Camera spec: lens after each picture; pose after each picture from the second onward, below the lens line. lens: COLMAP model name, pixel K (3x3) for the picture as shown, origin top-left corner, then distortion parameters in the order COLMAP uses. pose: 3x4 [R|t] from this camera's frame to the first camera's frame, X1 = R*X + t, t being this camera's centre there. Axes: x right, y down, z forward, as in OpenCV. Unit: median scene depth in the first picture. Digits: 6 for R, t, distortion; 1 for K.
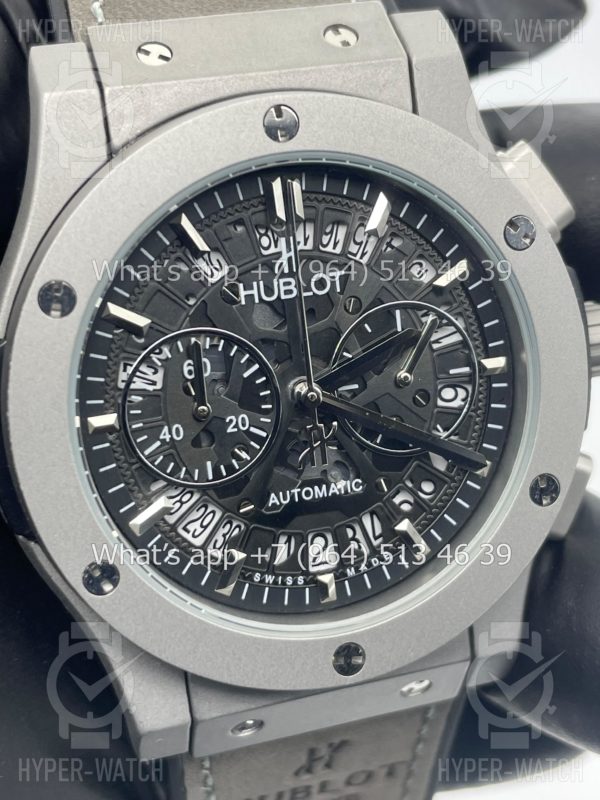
lens RADIAL K [[1275.1, 0, 303.2], [0, 1275.1, 398.0], [0, 0, 1]] dist [0.033520, 0.000000]
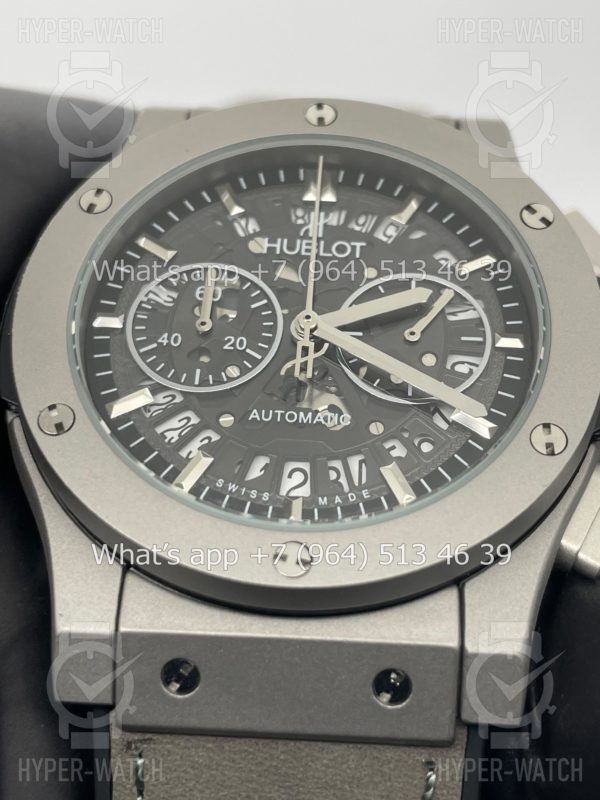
lens RADIAL K [[1275.1, 0, 299.3], [0, 1275.1, 402.3], [0, 0, 1]] dist [0.033520, 0.000000]
pose [[0.946787, 0.013085, -0.321596, 0.322862], [-0.216756, 0.764546, -0.607030, 0.658514], [0.237932, 0.644436, 0.726698, 0.300045]]
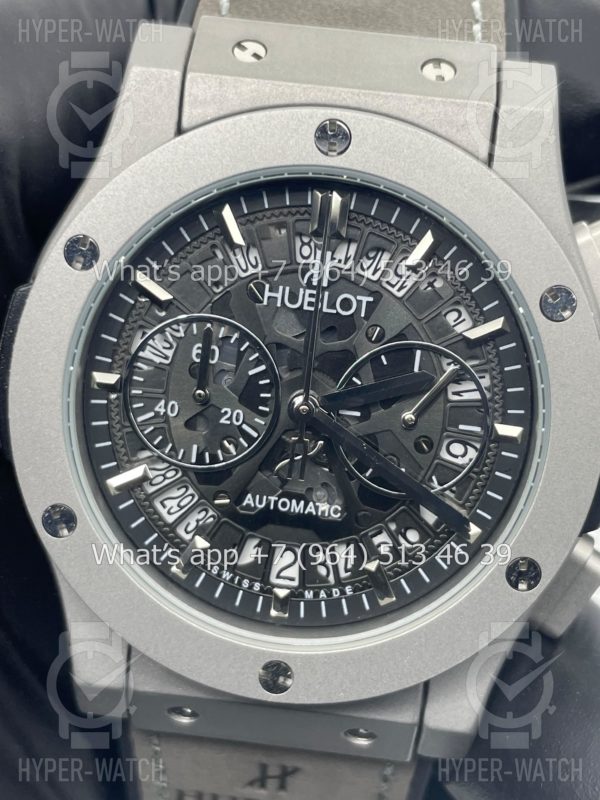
lens RADIAL K [[1275.1, 0, 302.1], [0, 1275.1, 388.3], [0, 0, 1]] dist [0.033520, 0.000000]
pose [[0.923725, 0.258378, -0.282795, 0.279767], [-0.269344, 0.963044, 0.000106, -0.016984], [0.272371, 0.076072, 0.959180, 0.038575]]
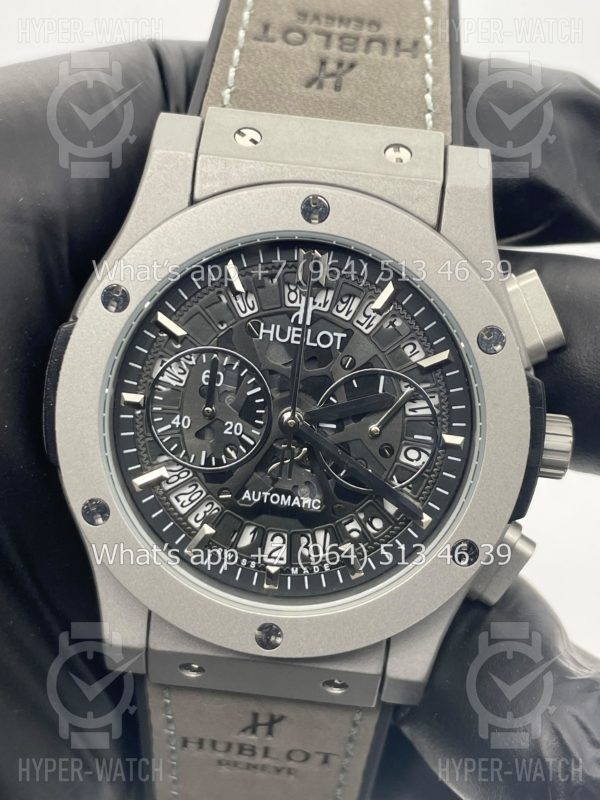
lens RADIAL K [[1275.1, 0, 304.5], [0, 1275.1, 383.9], [0, 0, 1]] dist [0.033520, 0.000000]
pose [[0.931922, 0.256943, -0.255934, 0.326346], [-0.269844, 0.962771, -0.016003, -0.021549], [0.242294, 0.083976, 0.966562, -0.214662]]
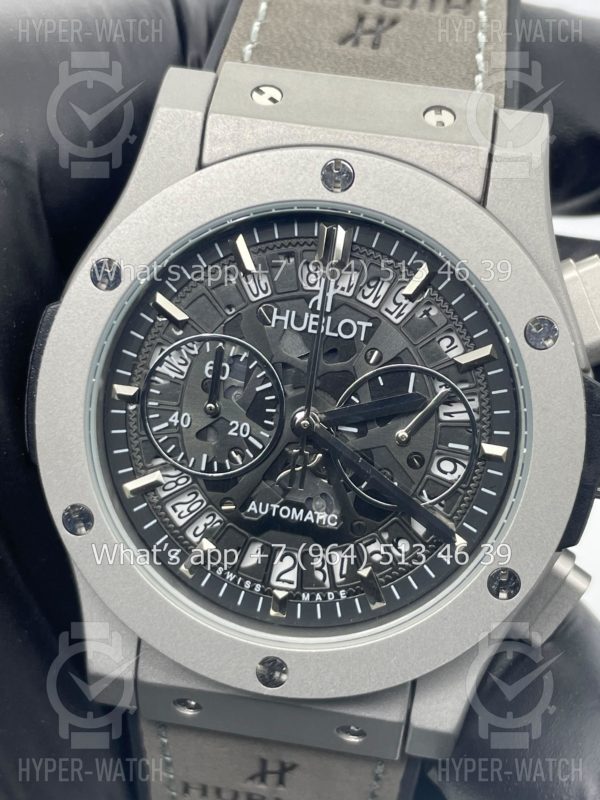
lens RADIAL K [[1275.1, 0, 304.5], [0, 1275.1, 383.1], [0, 0, 1]] dist [0.033520, 0.000000]
pose [[0.903974, 0.276963, -0.325766, 0.344936], [-0.299375, 0.953932, -0.019719, -0.013148], [0.305297, 0.115352, 0.945245, -0.029140]]
